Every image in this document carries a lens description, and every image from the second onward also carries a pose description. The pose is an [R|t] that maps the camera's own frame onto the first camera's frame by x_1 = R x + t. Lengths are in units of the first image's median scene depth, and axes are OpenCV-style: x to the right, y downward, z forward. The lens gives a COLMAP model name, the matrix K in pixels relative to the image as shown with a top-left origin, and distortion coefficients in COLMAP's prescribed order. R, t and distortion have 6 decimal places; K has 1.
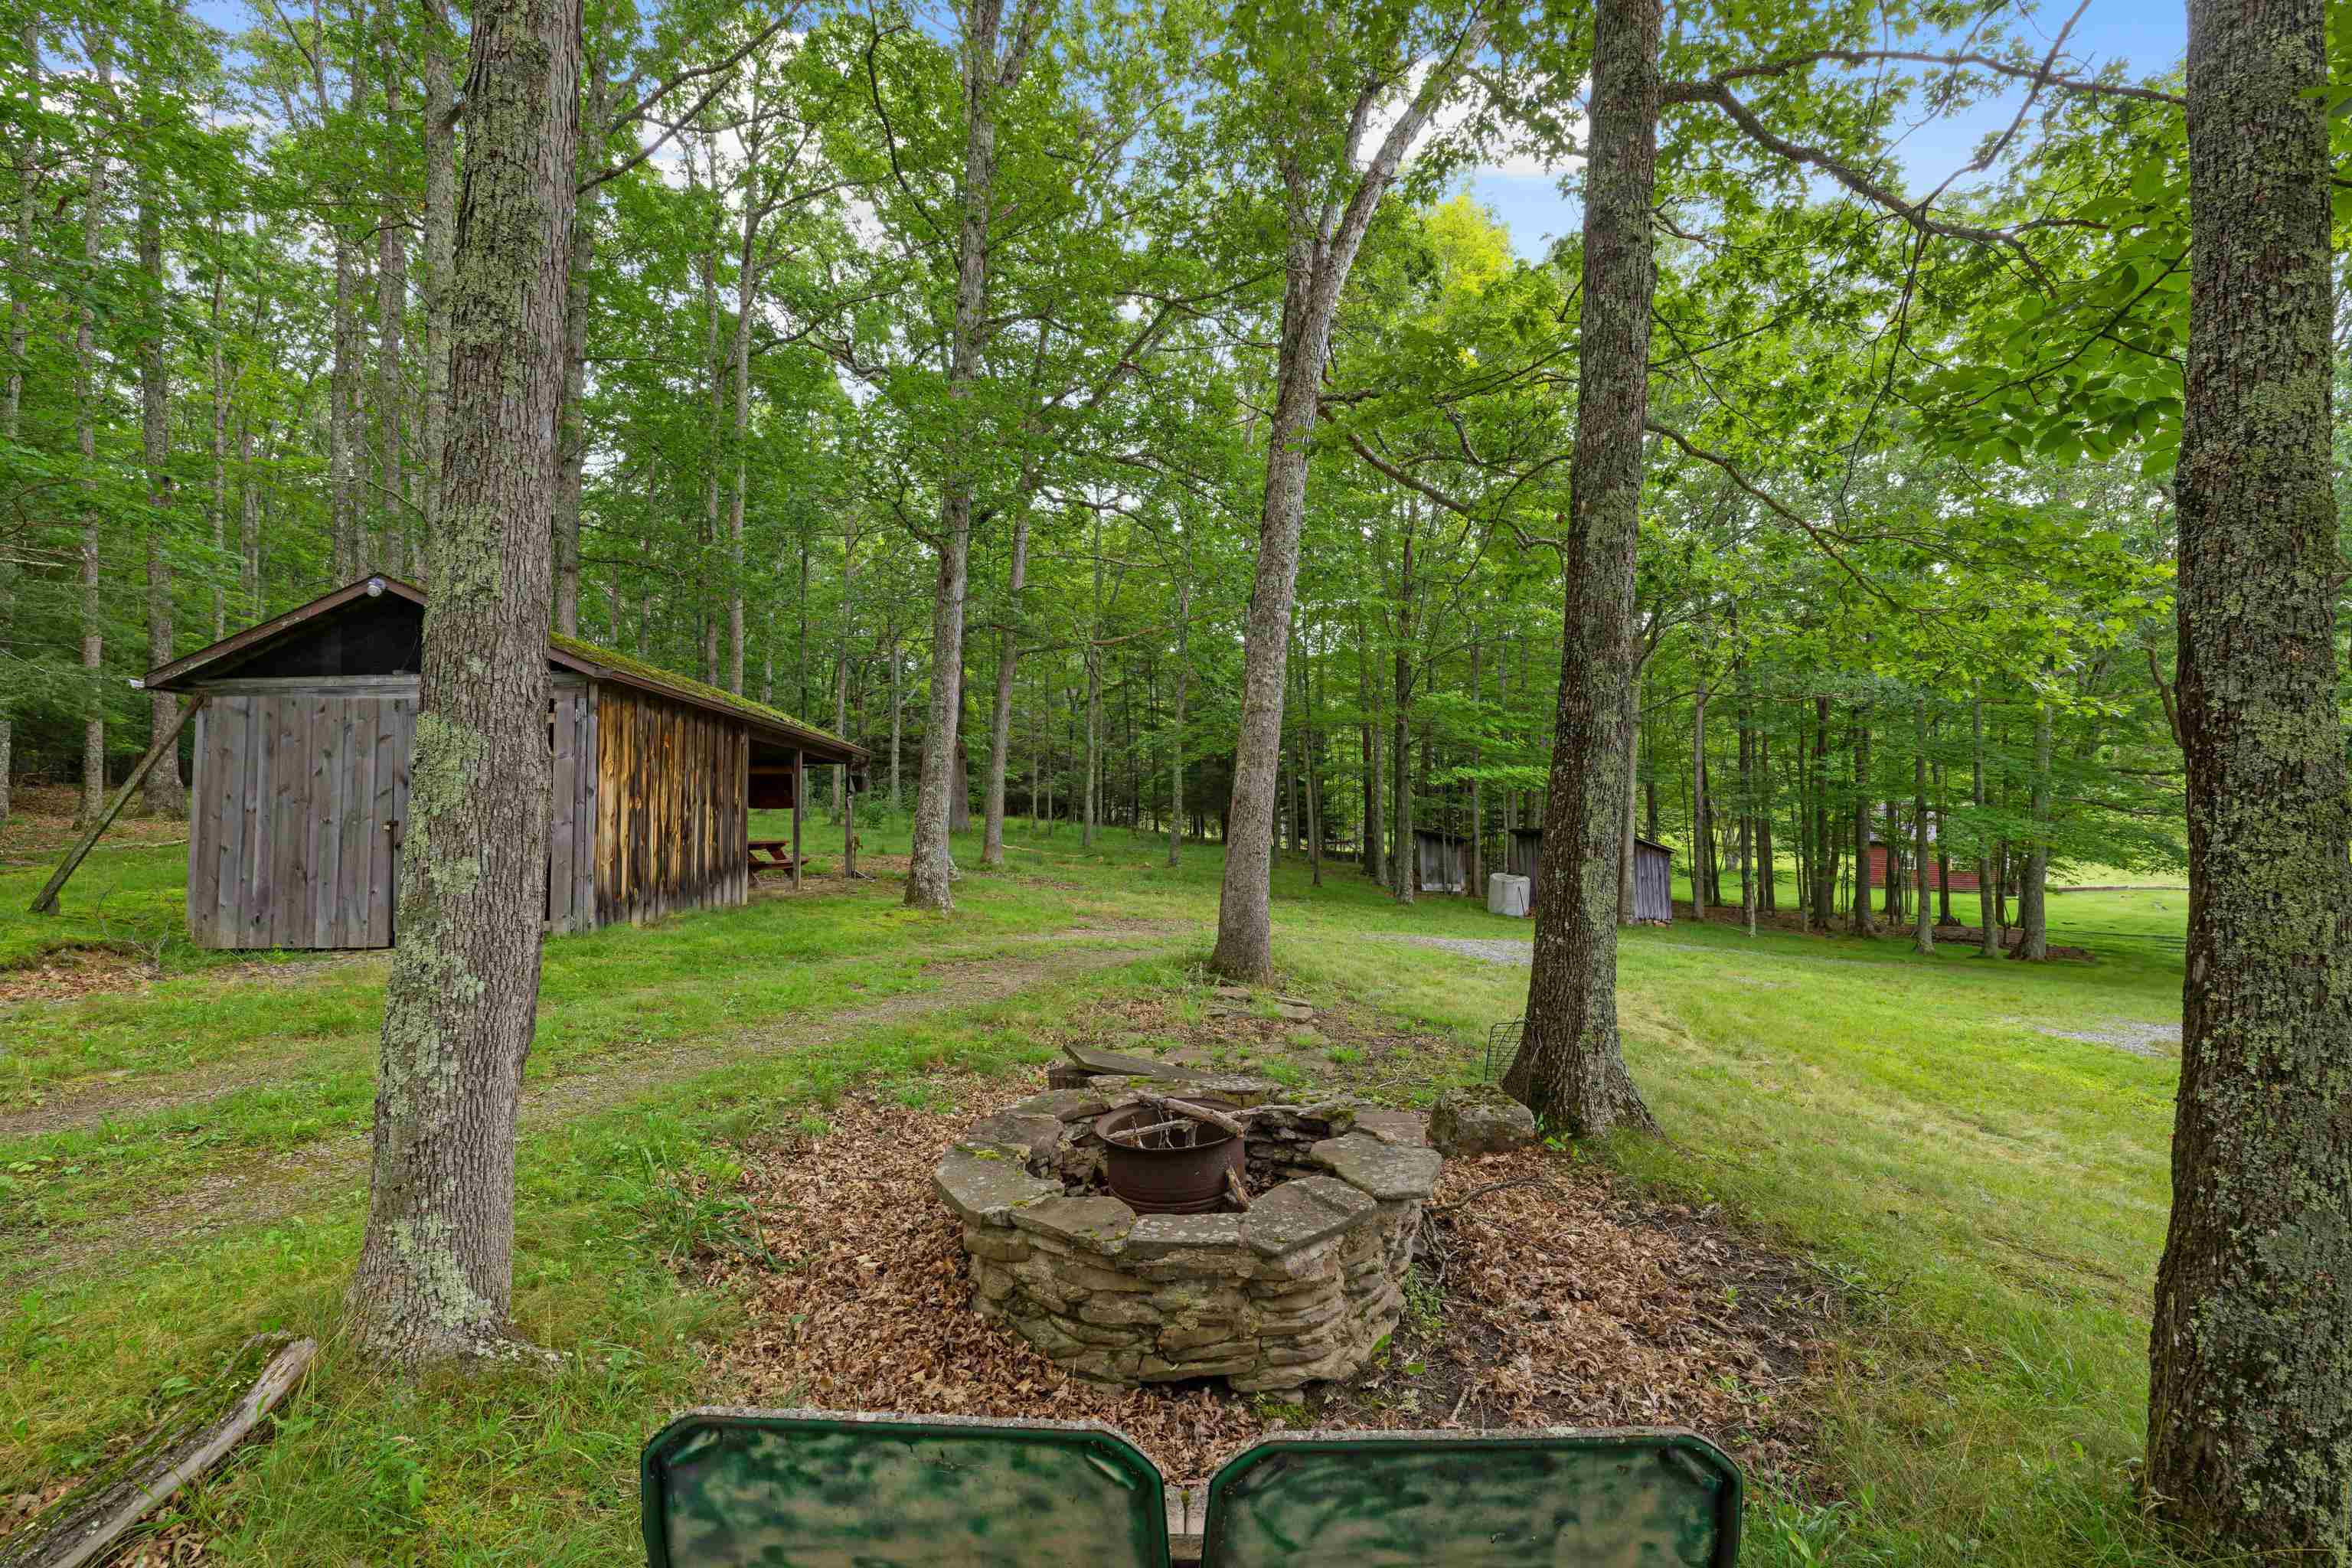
lens RADIAL K [[987.4, 0, 1176.0], [0, 987.4, 784.0], [0, 0, 1]] dist [0.002423, 0.000144]
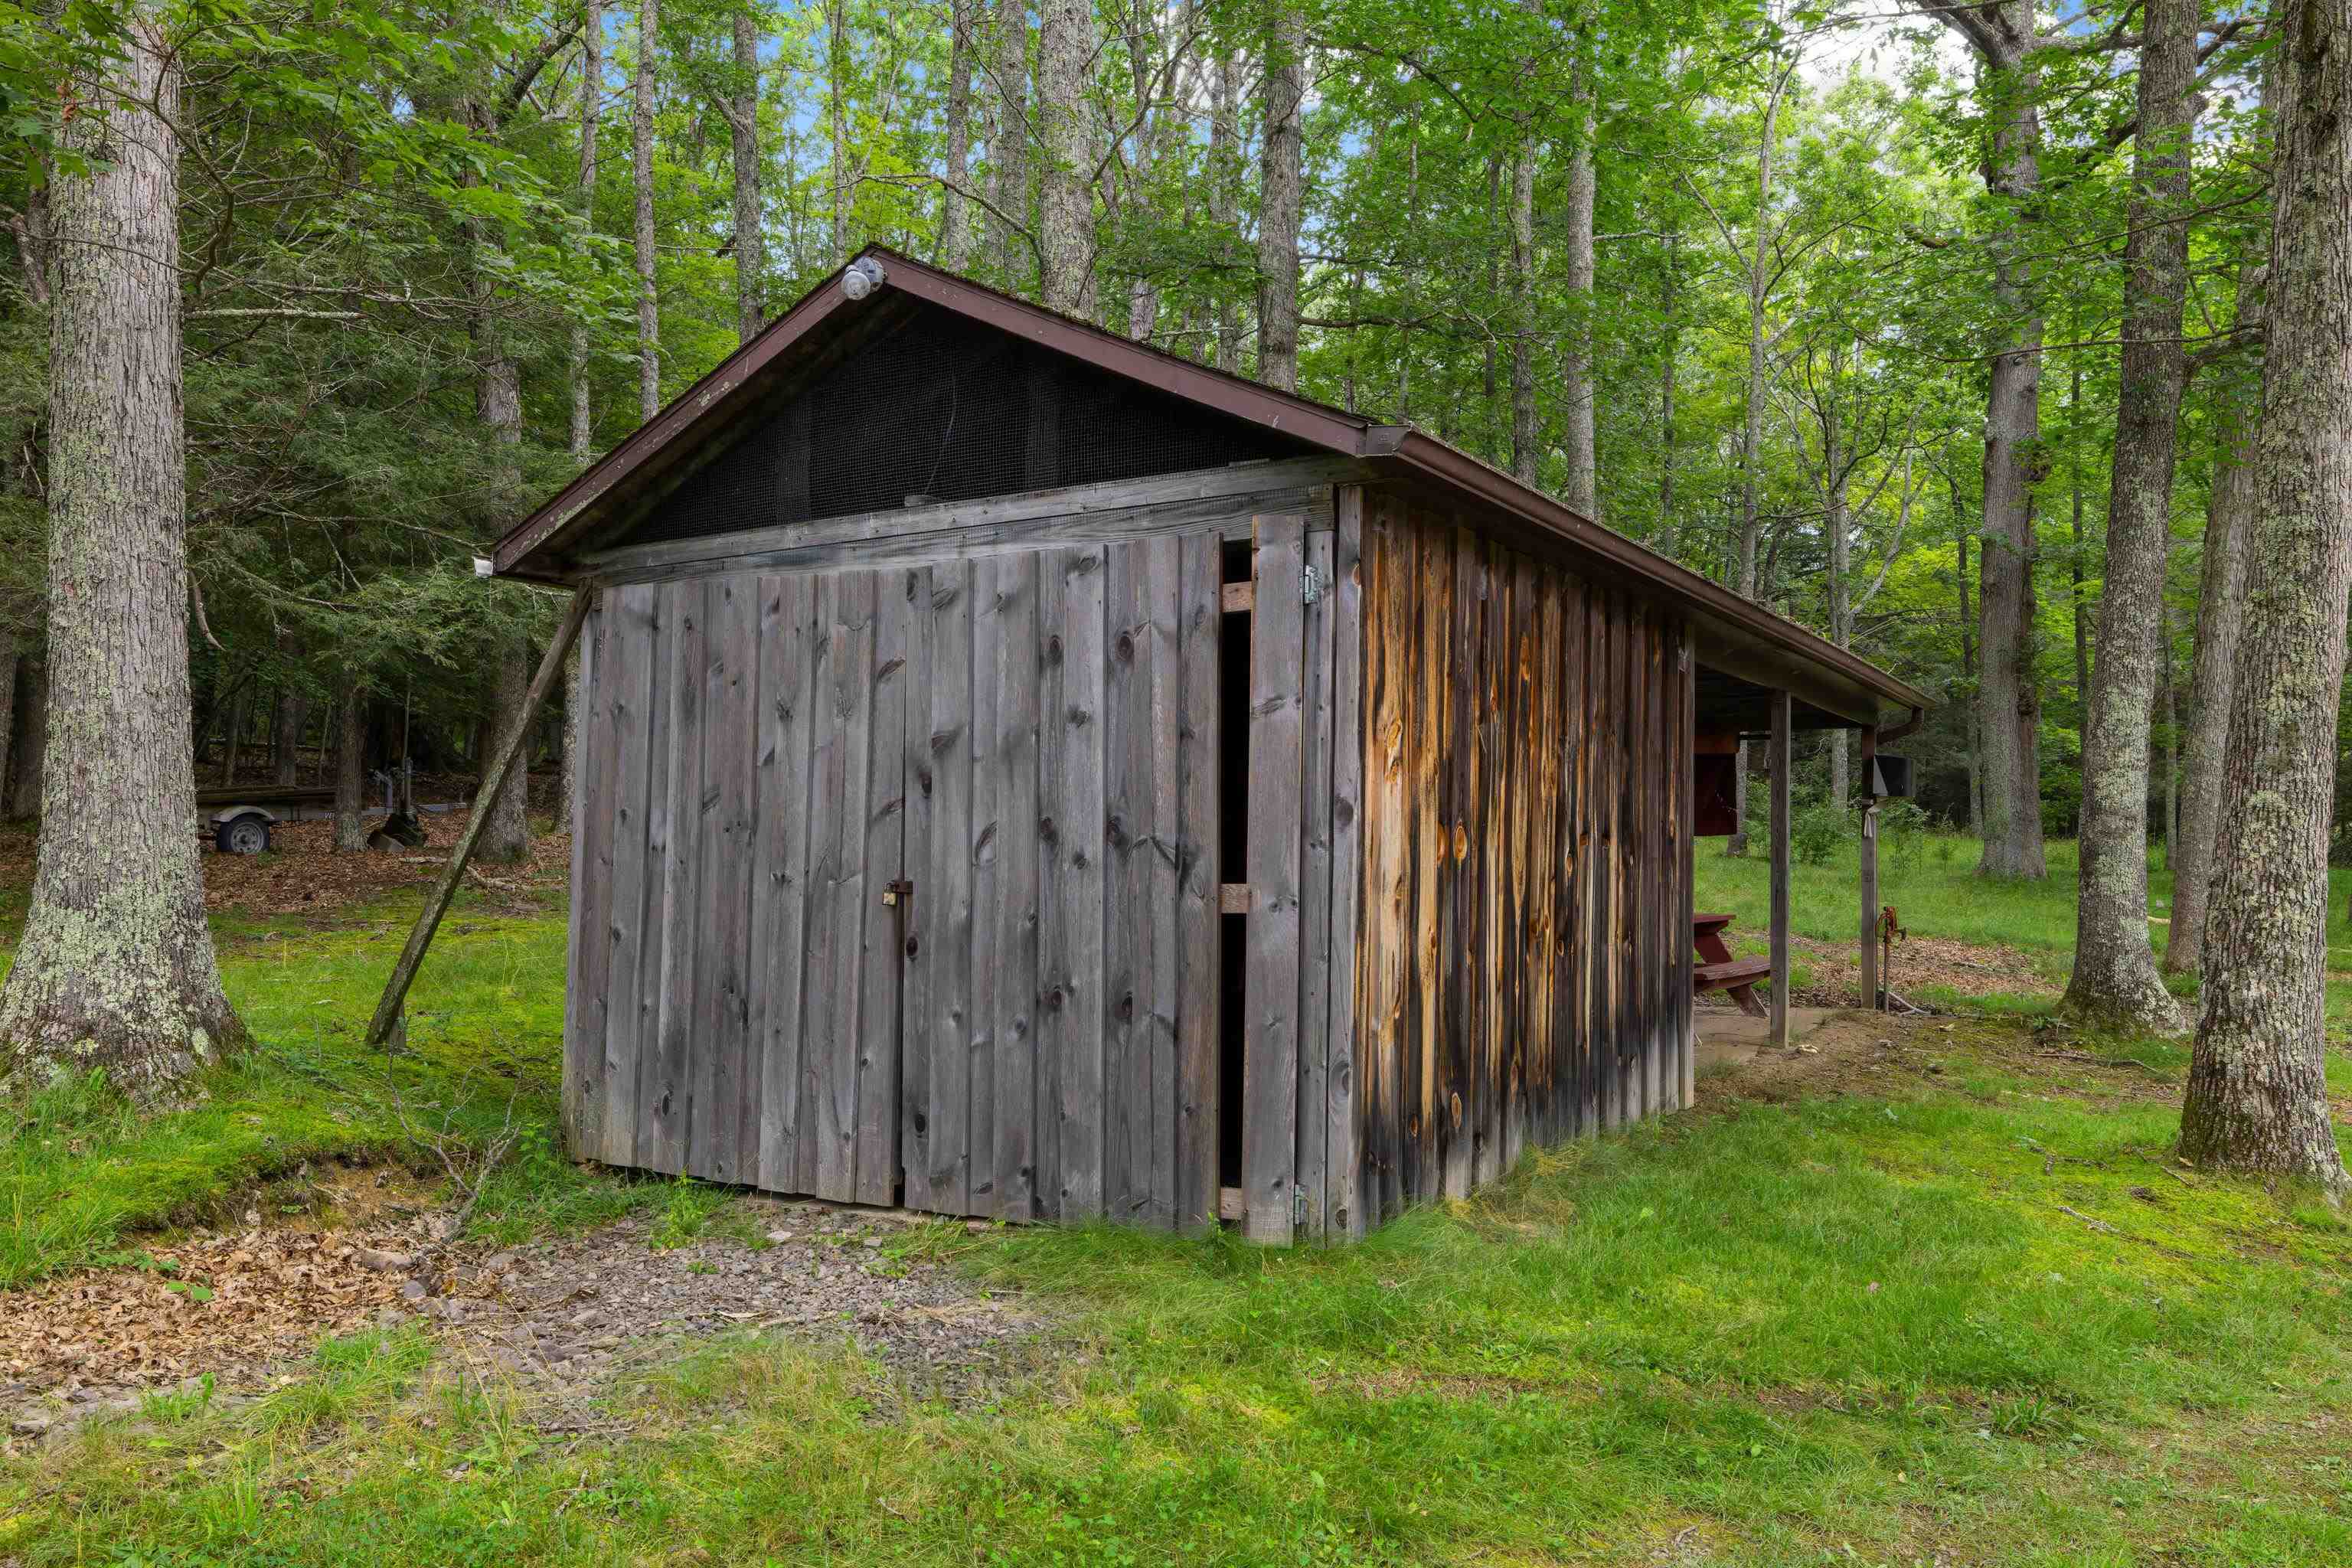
lens RADIAL K [[1814.8, 0, 1172.1], [0, 1814.8, 755.6], [0, 0, 1]] dist [0.003916, 0.003897]
pose [[0.820073, -0.005279, -0.572235, -0.283774], [0.001140, 0.999971, -0.007591, -0.006476], [0.572258, 0.005573, 0.820054, 0.455359]]
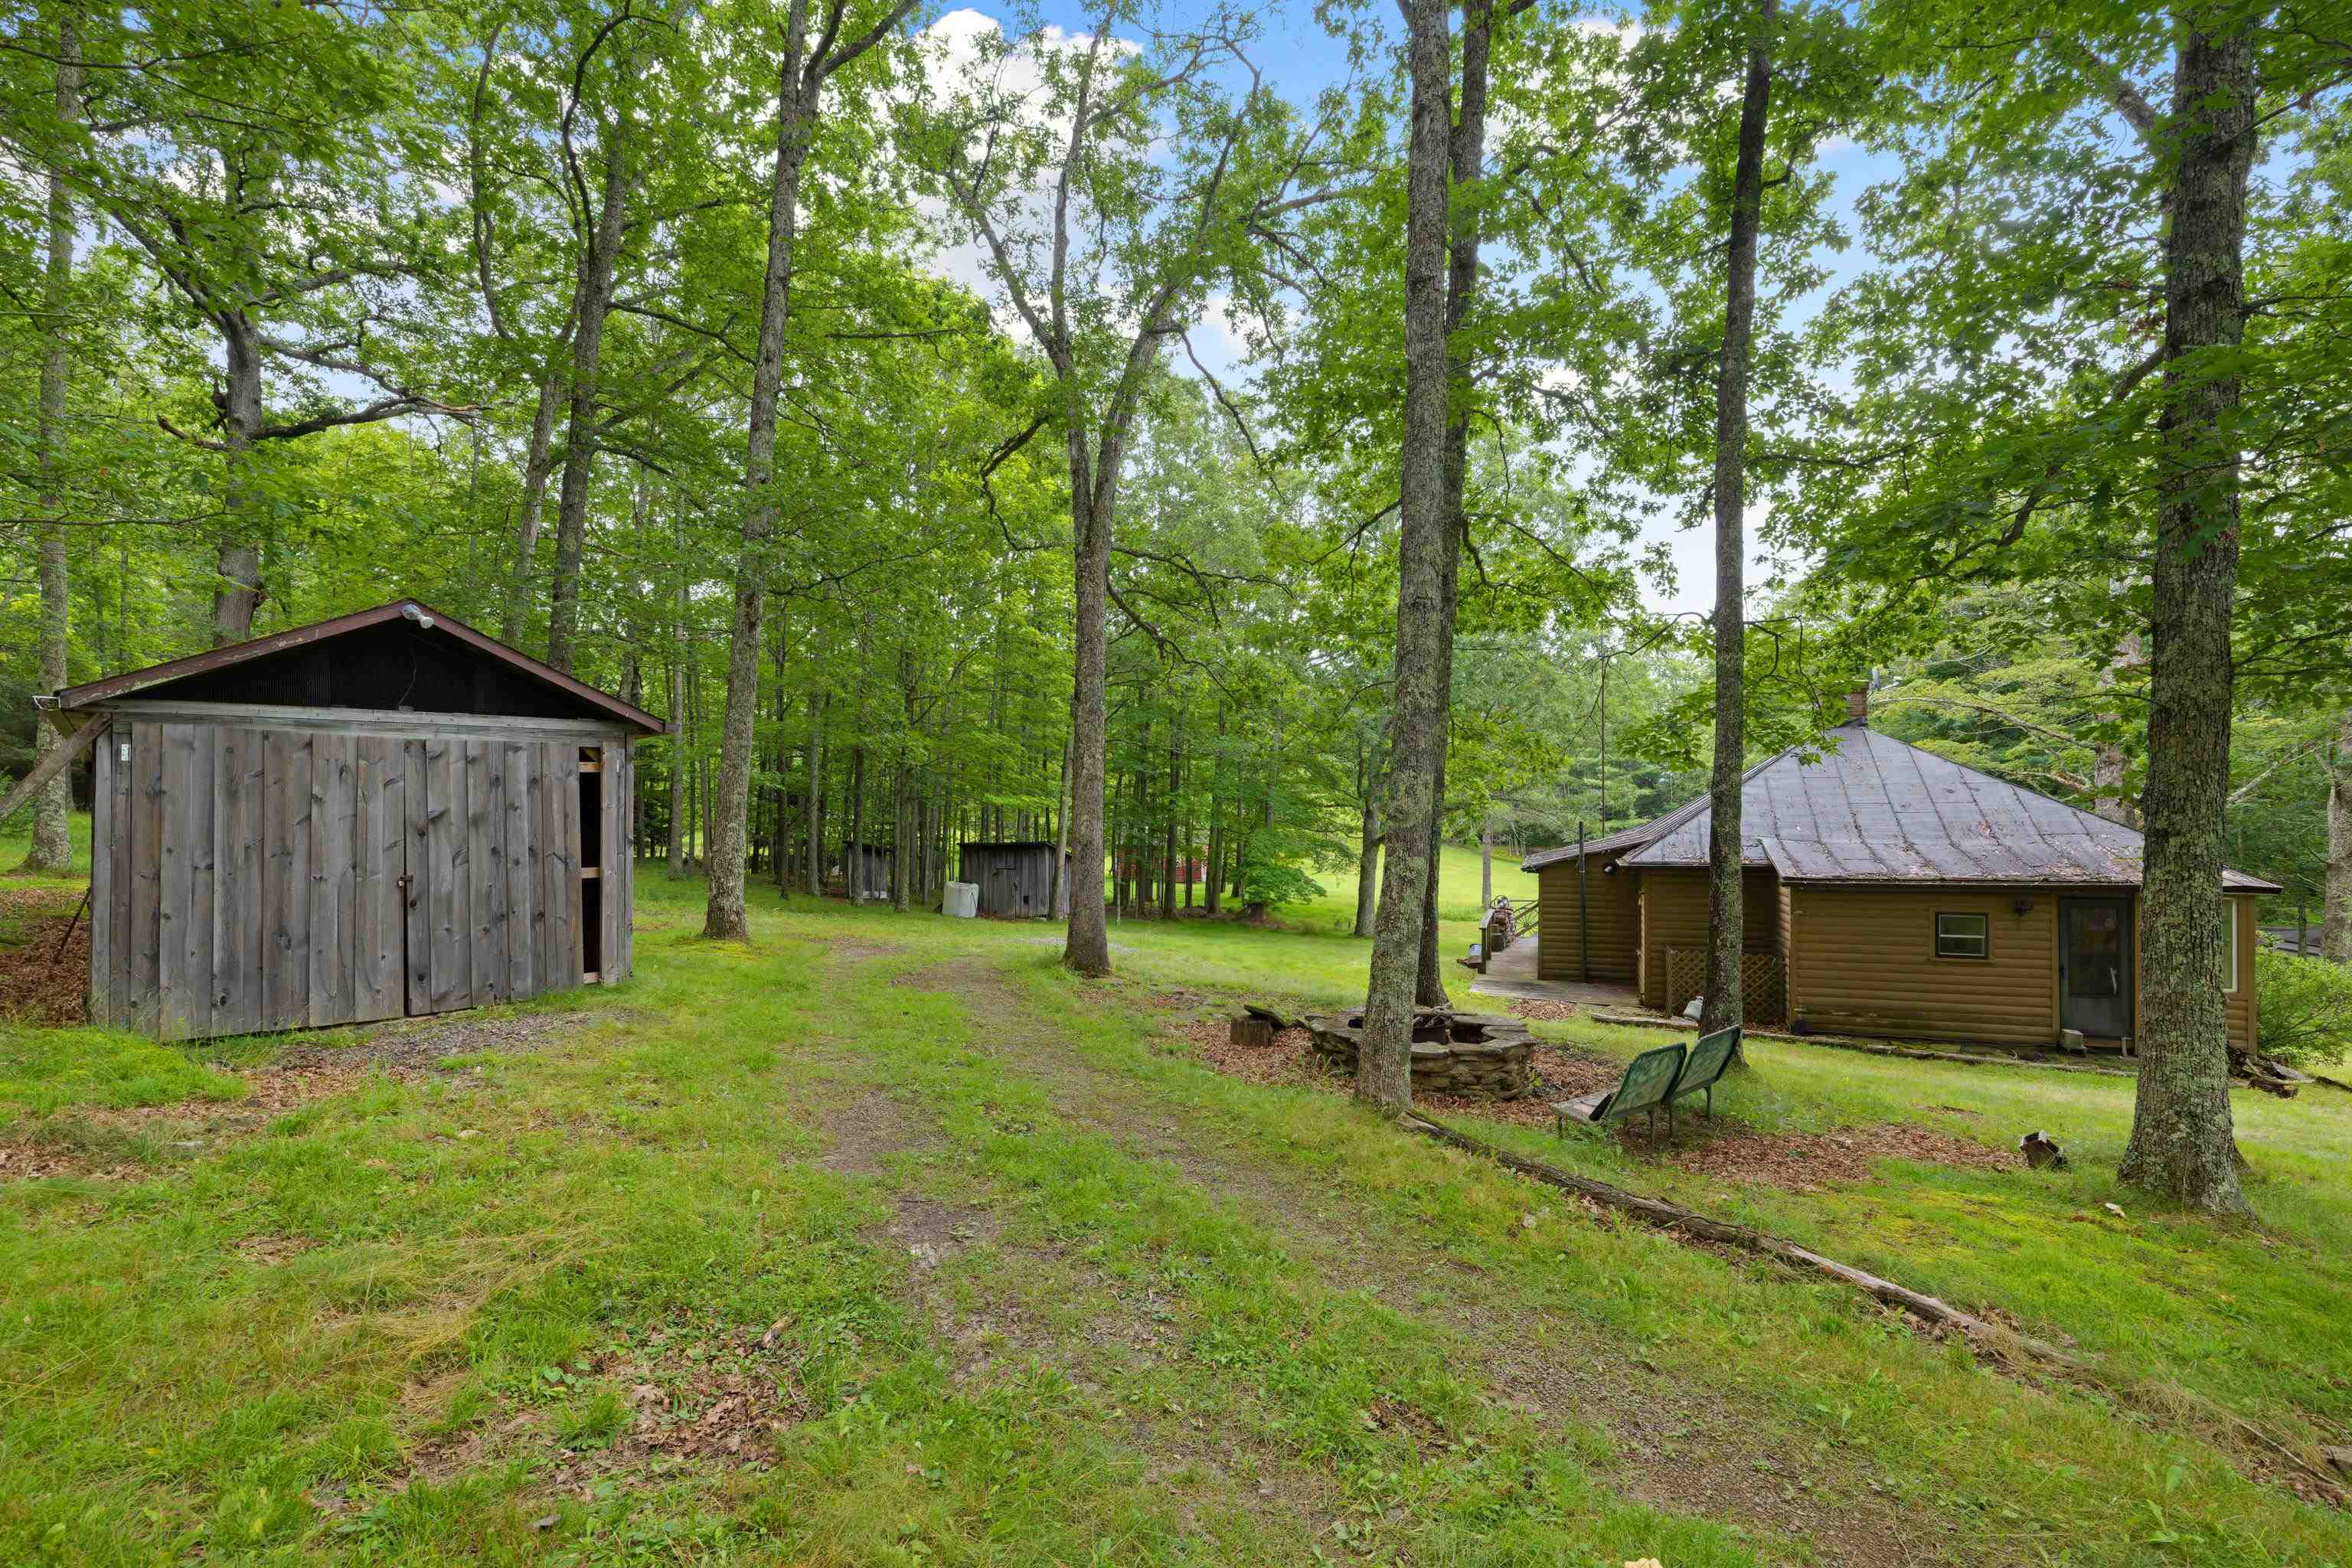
lens RADIAL K [[999.8, 0, 1183.0], [0, 999.8, 804.3], [0, 0, 1]] dist [-0.002927, -0.000321]
pose [[0.742606, 0.020930, 0.669402, -0.838884], [-0.034368, 0.999386, 0.006879, -0.055467], [-0.668847, -0.028114, 0.742869, -0.129910]]
